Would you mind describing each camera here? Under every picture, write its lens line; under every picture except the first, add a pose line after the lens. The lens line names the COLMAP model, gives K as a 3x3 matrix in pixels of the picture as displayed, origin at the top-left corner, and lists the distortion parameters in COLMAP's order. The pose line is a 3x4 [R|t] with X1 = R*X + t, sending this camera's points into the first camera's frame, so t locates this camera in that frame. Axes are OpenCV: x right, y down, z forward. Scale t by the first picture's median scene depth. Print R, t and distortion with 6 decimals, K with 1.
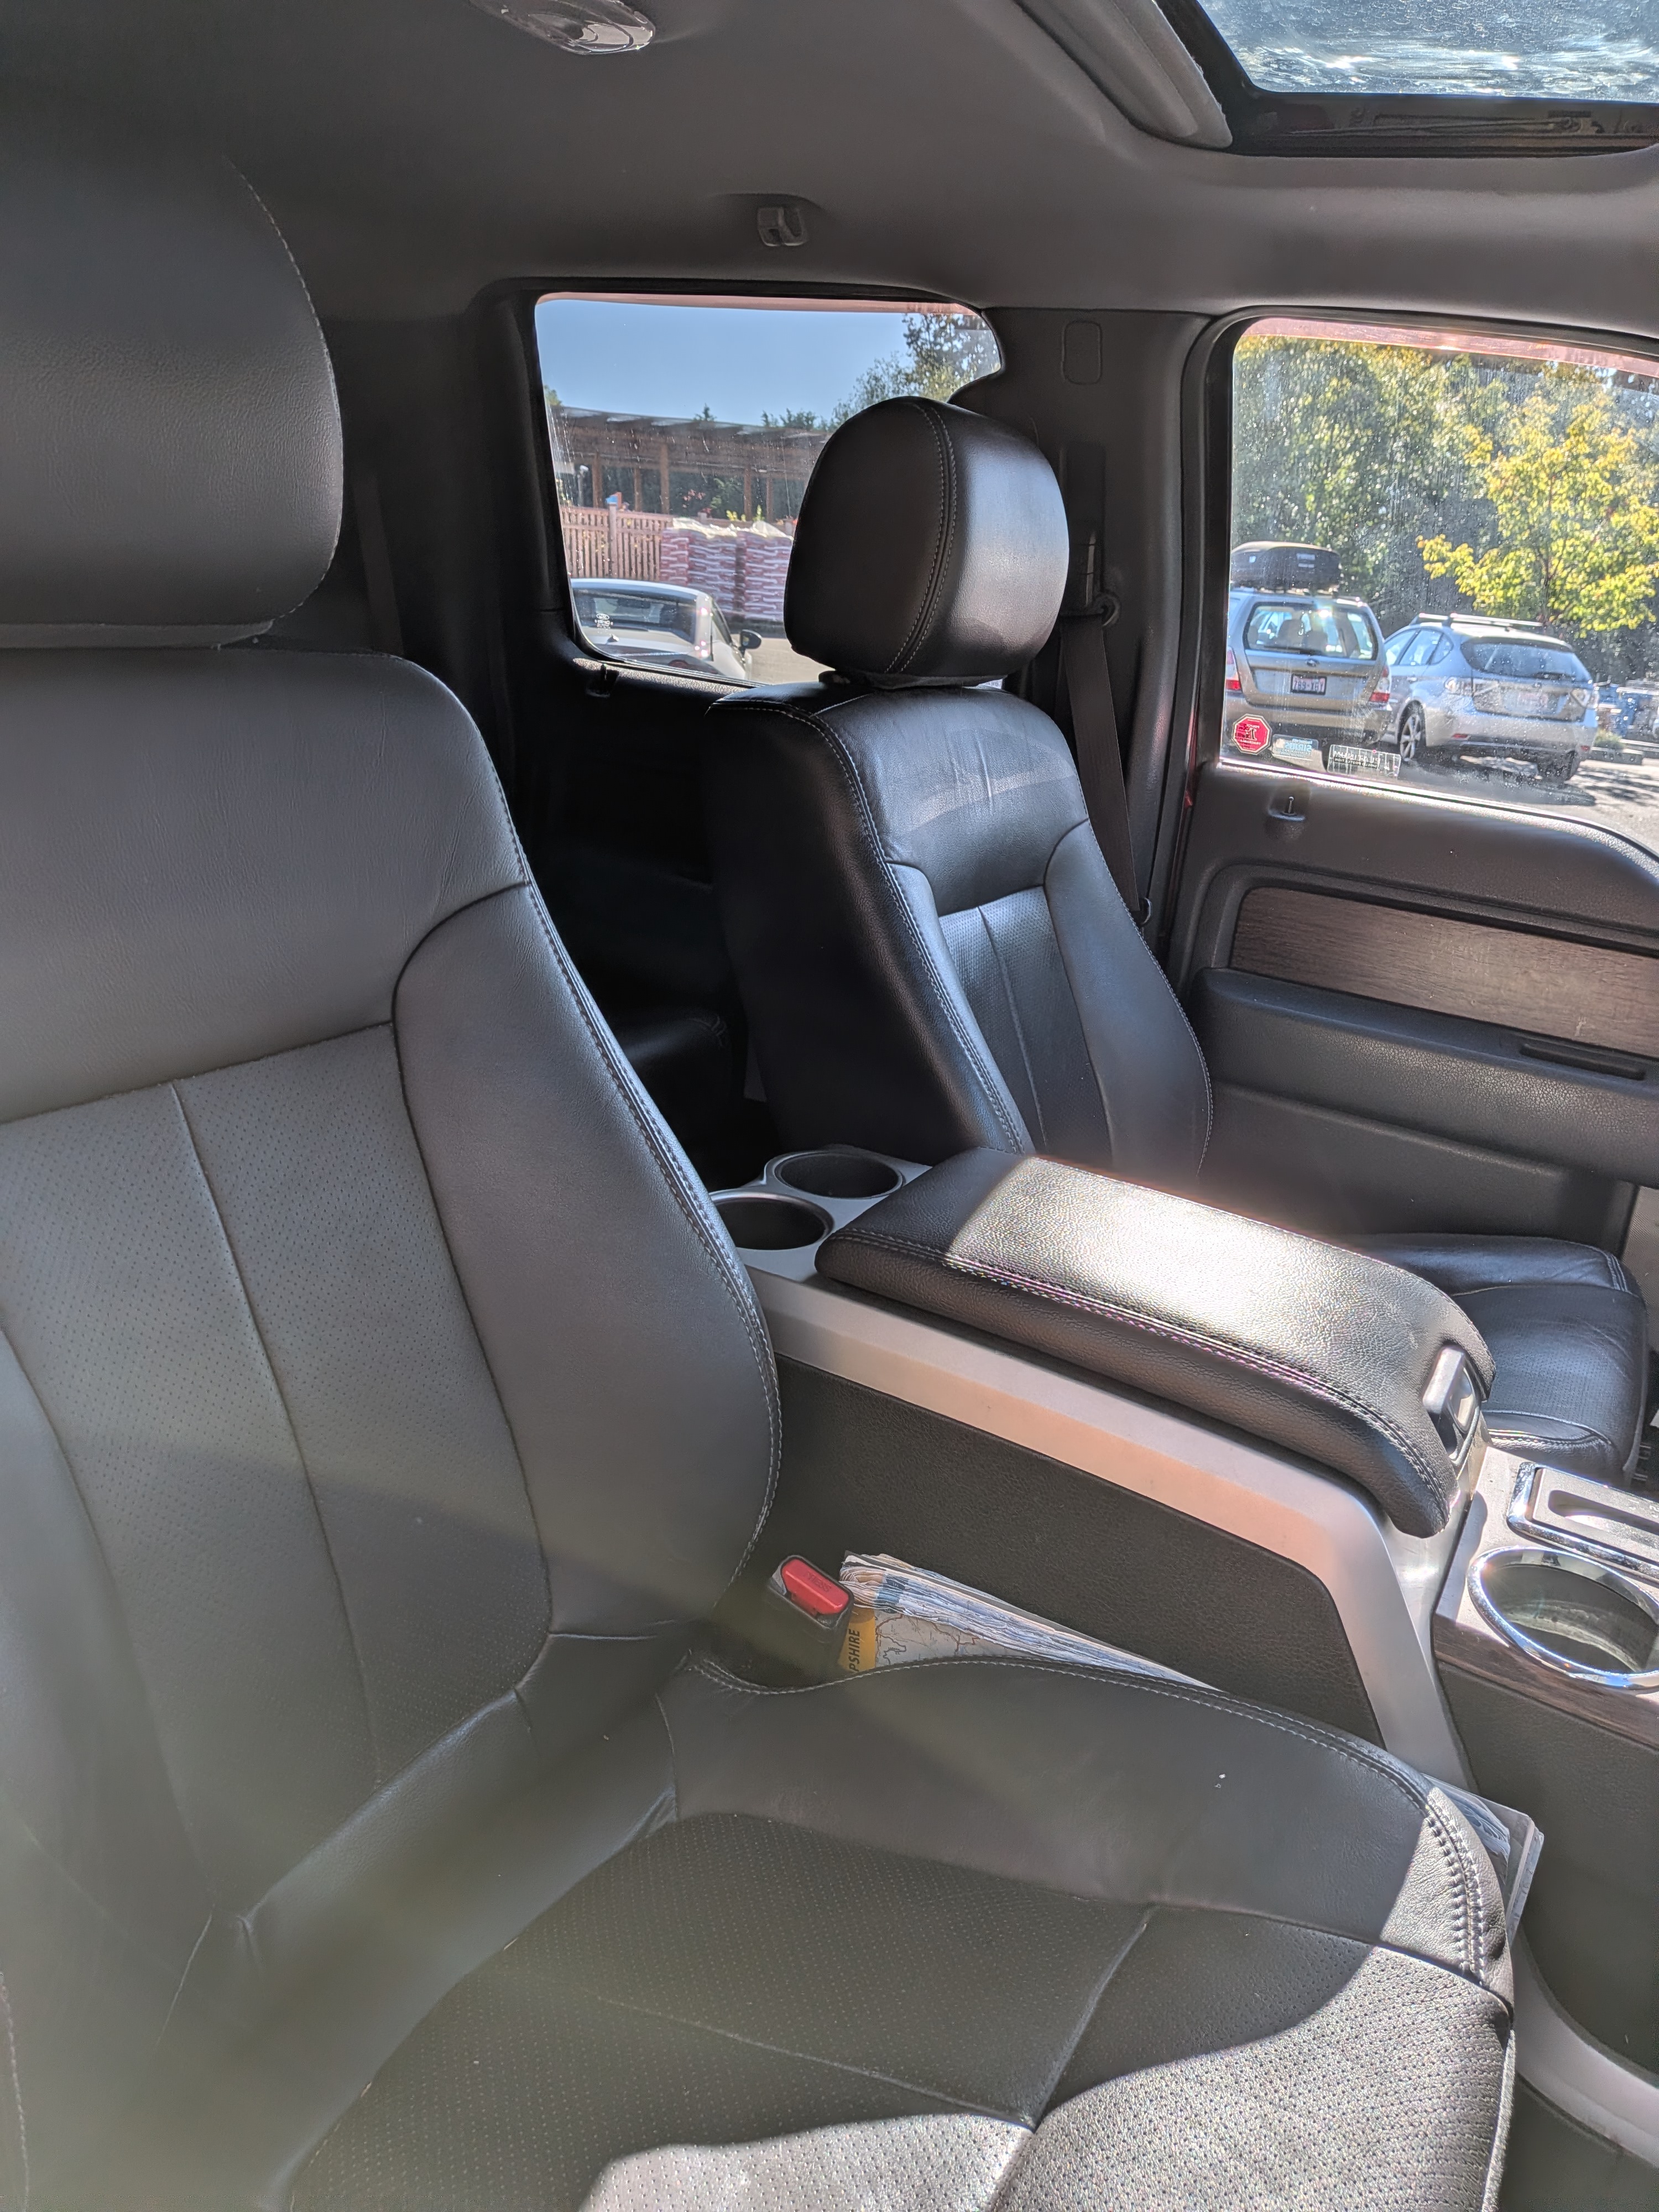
lens RADIAL K [[1577.5, 0, 829.5], [0, 1577.5, 1106.0], [0, 0, 1]] dist [-0.005909, -0.012465]
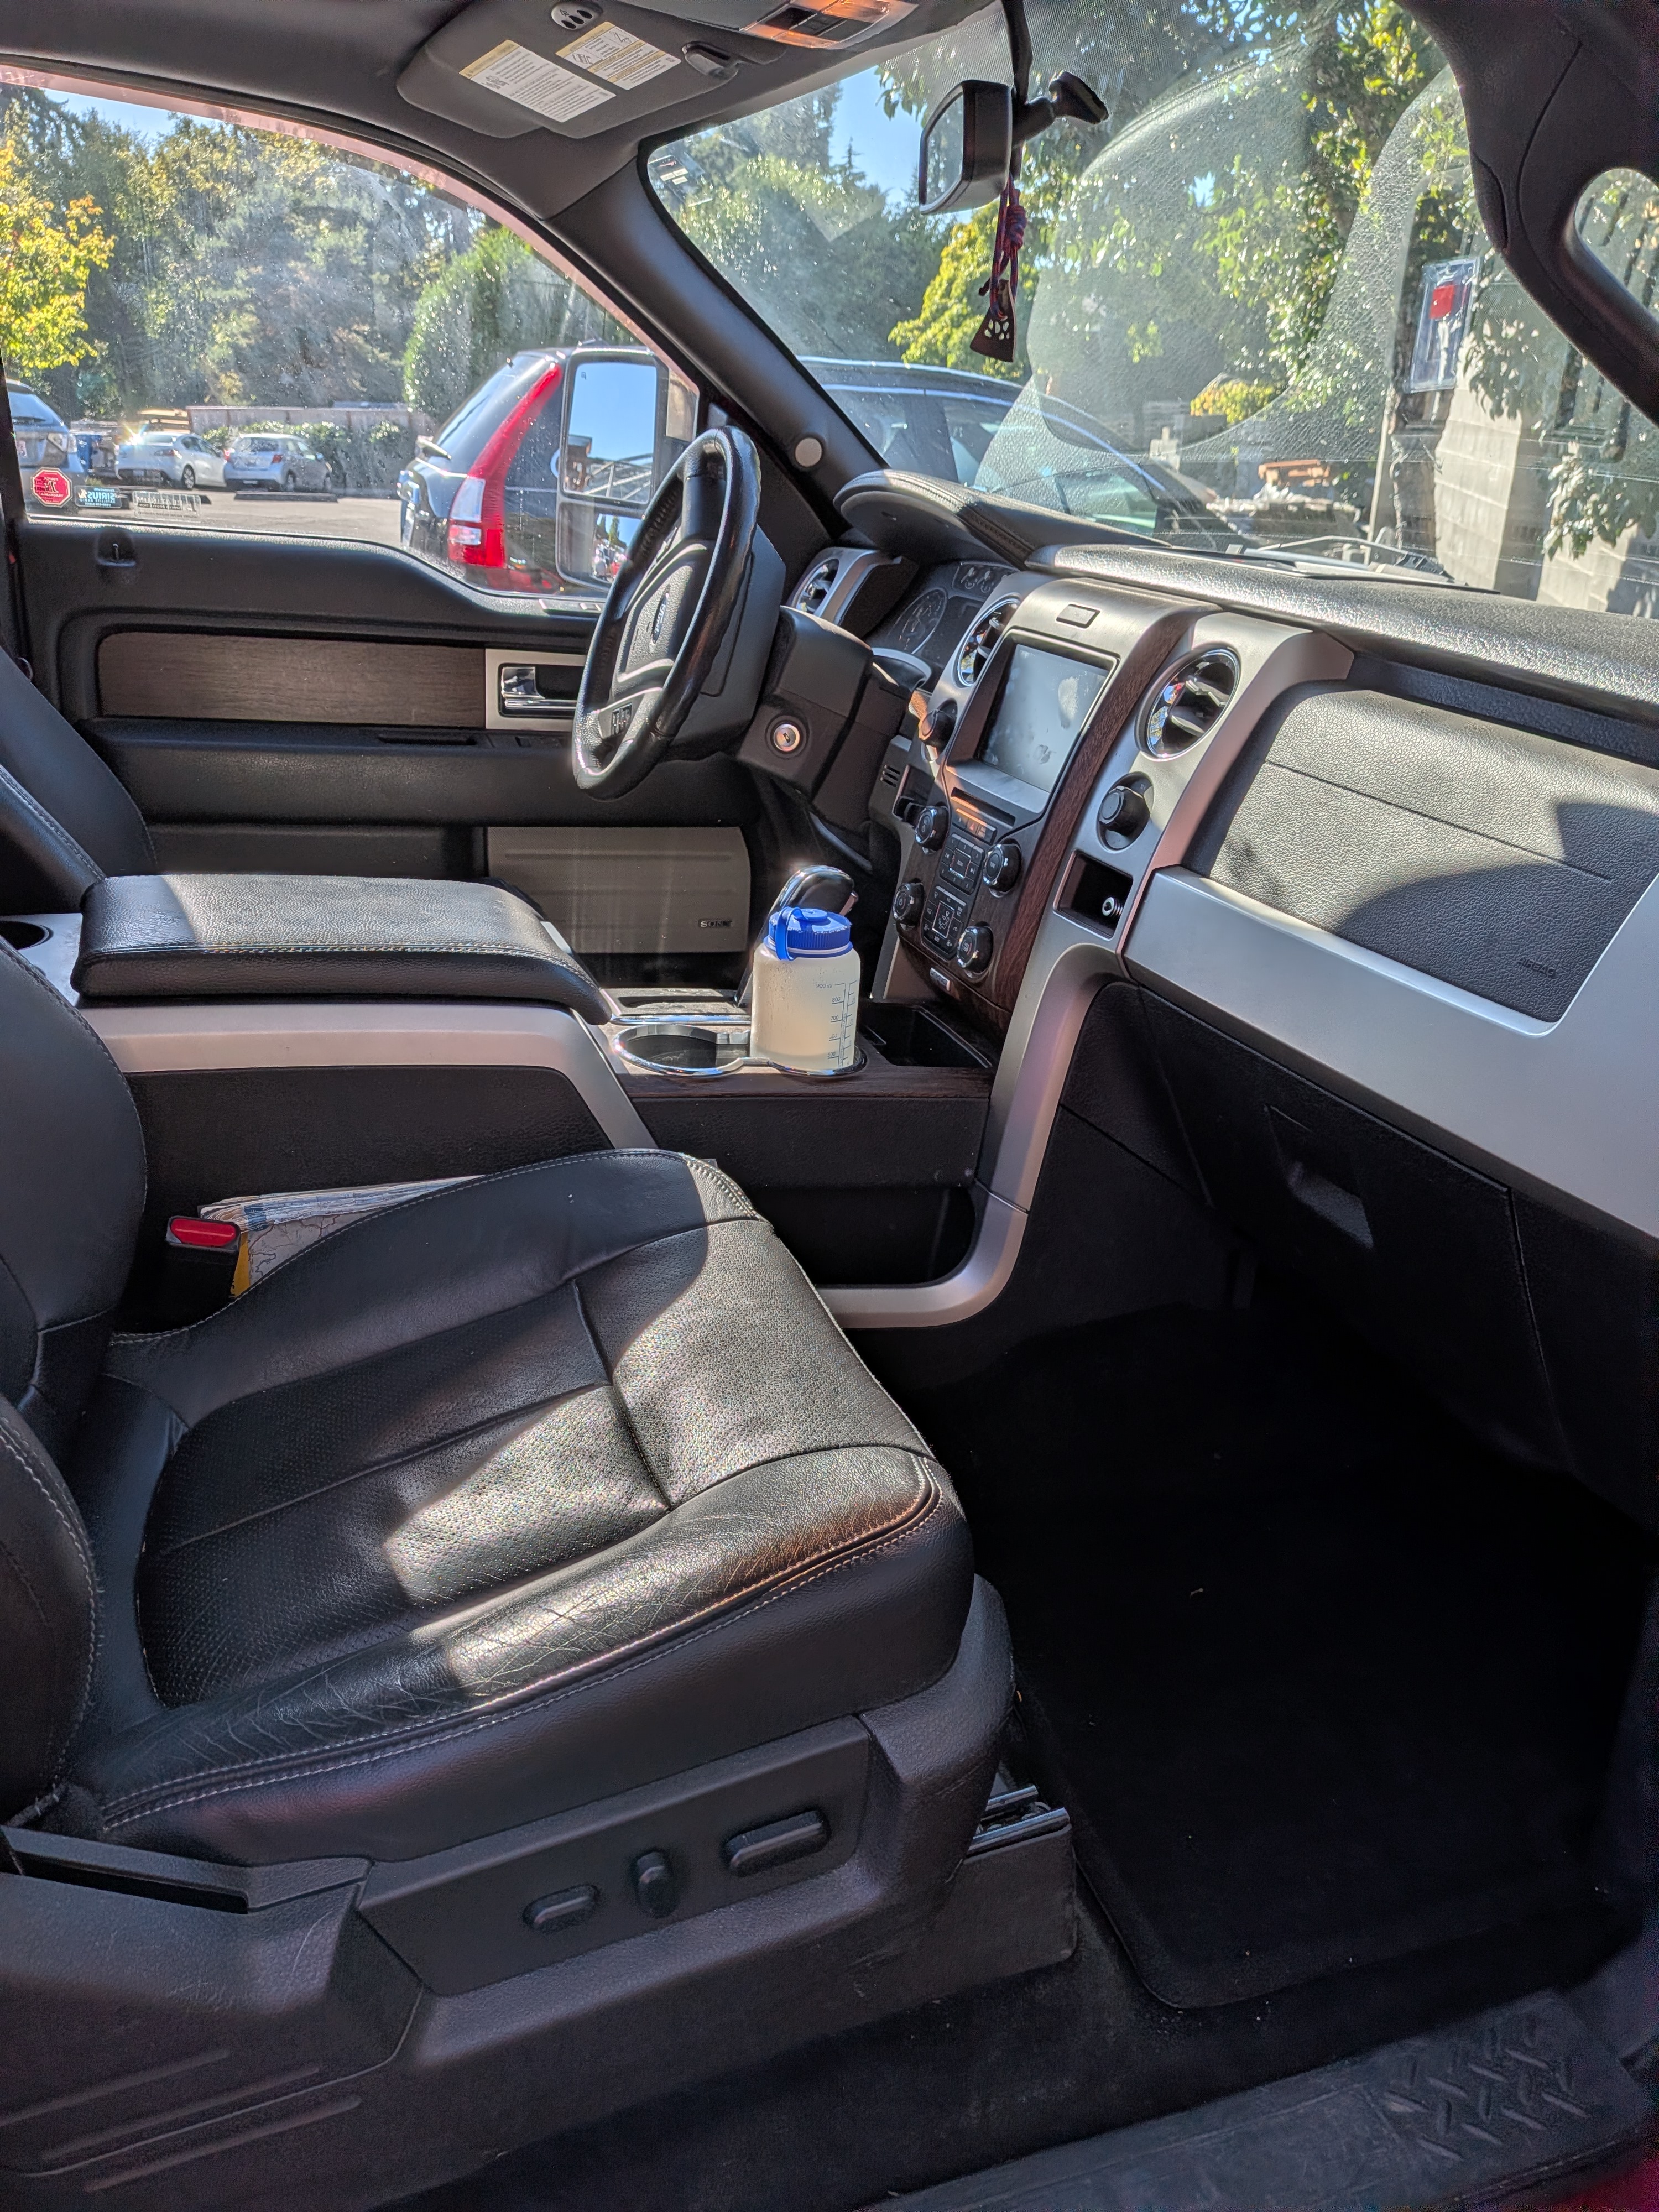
lens RADIAL K [[1577.5, 0, 829.5], [0, 1577.5, 1106.0], [0, 0, 1]] dist [-0.005909, -0.012465]
pose [[0.660903, -0.333125, 0.672485, -0.456266], [0.232022, 0.942881, 0.239043, 0.038682], [-0.713704, -0.001953, 0.700445, -0.174418]]
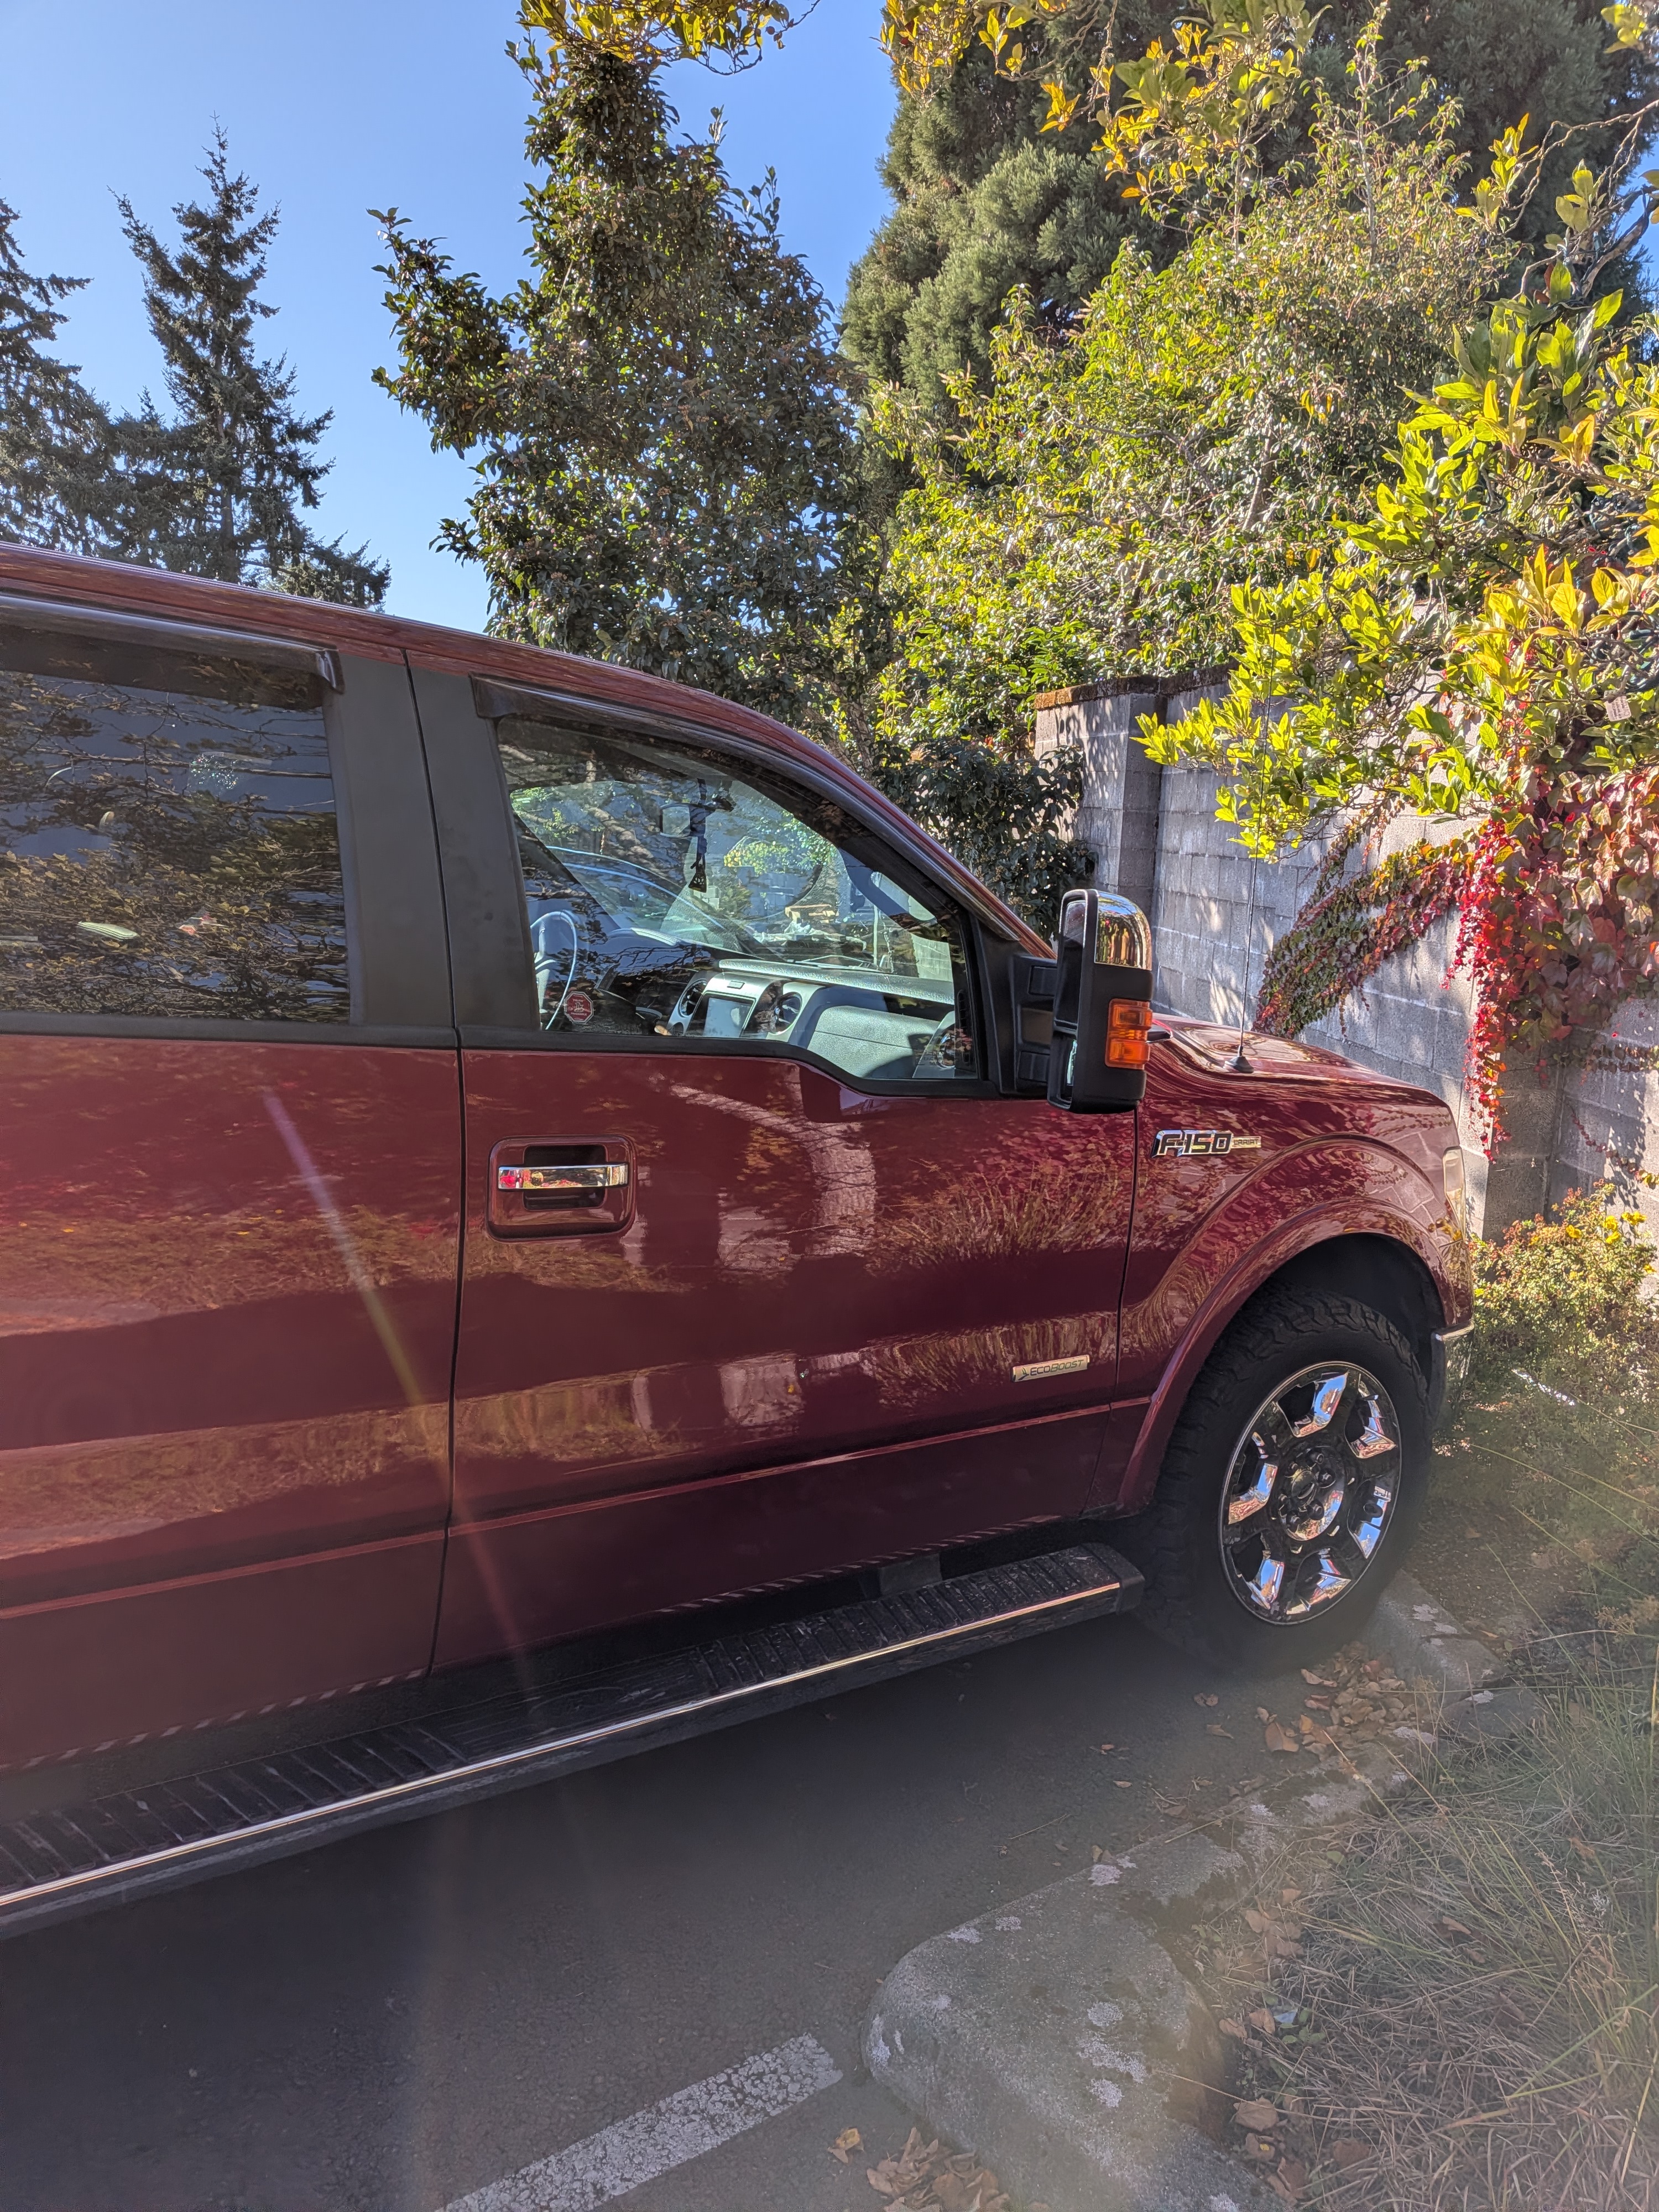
lens RADIAL K [[1577.5, 0, 829.5], [0, 1577.5, 1106.0], [0, 0, 1]] dist [-0.005909, -0.012465]
pose [[0.430064, -0.172017, 0.886259, -1.317026], [0.263242, 0.962915, 0.059156, 0.077046], [-0.863568, 0.207859, 0.459397, -0.603176]]
